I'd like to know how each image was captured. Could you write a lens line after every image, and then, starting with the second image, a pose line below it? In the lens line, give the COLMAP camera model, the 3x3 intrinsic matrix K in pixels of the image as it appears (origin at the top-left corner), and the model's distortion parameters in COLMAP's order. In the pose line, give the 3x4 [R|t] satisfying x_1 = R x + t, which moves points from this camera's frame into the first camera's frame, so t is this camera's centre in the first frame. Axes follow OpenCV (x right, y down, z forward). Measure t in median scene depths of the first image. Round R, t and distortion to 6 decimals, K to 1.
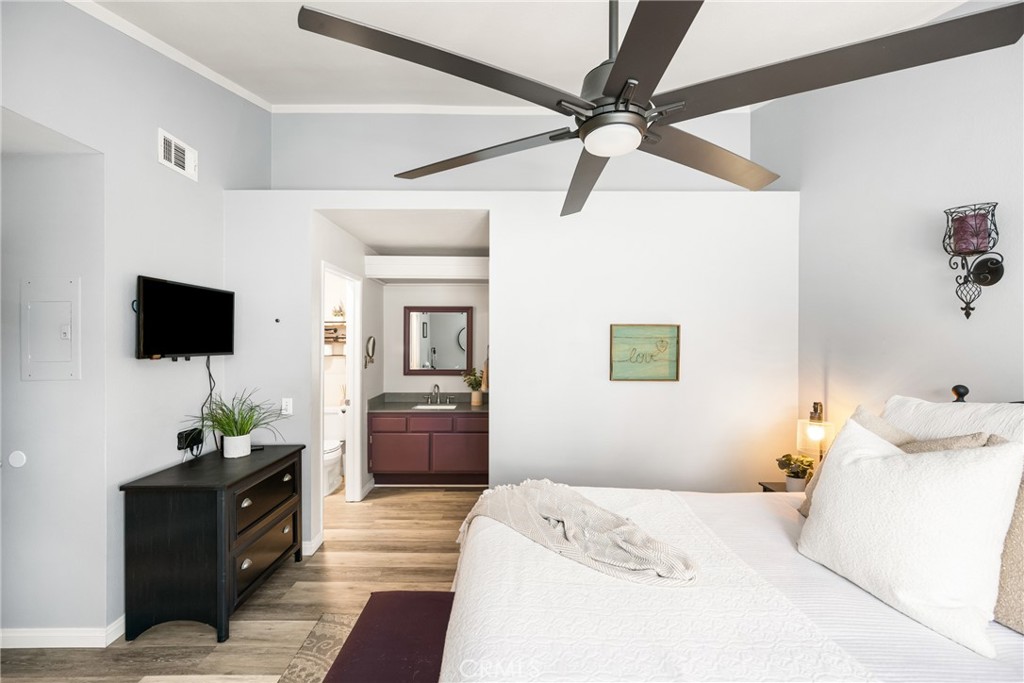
lens RADIAL K [[394.7, 0, 506.5], [0, 394.7, 347.6], [0, 0, 1]] dist [0.001028, -0.000051]
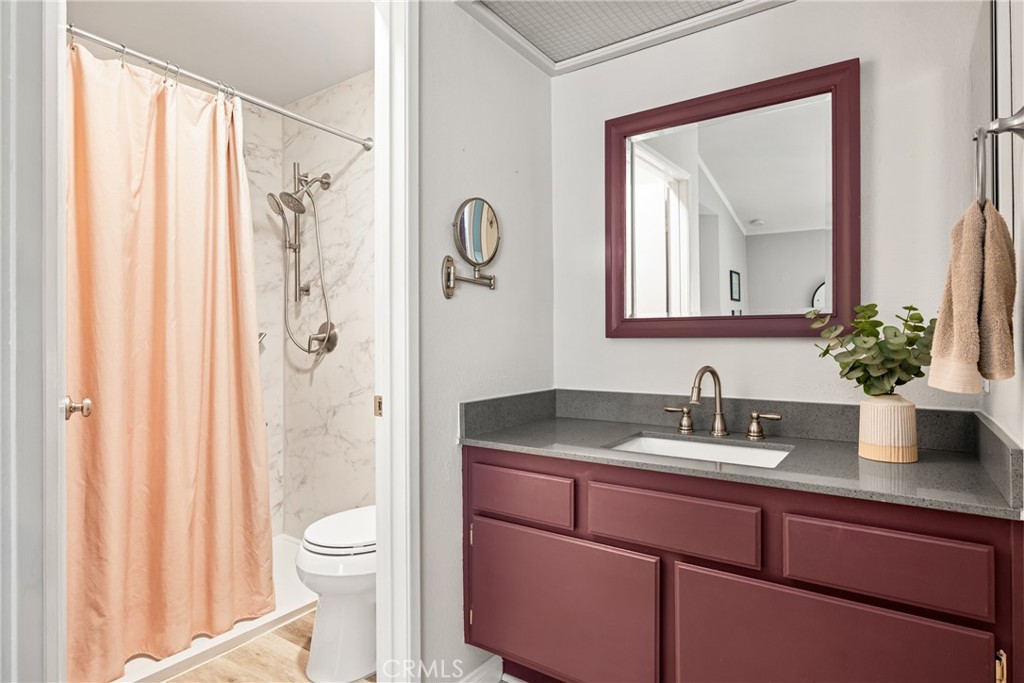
lens RADIAL K [[563.9, 0, 507.1], [0, 563.9, 335.7], [0, 0, 1]] dist [0.000821, -0.001525]
pose [[0.806890, -0.010734, -0.590604, -0.058308], [0.002459, 0.999887, -0.014813, 0.076678], [0.590696, 0.010500, 0.806826, 0.596682]]
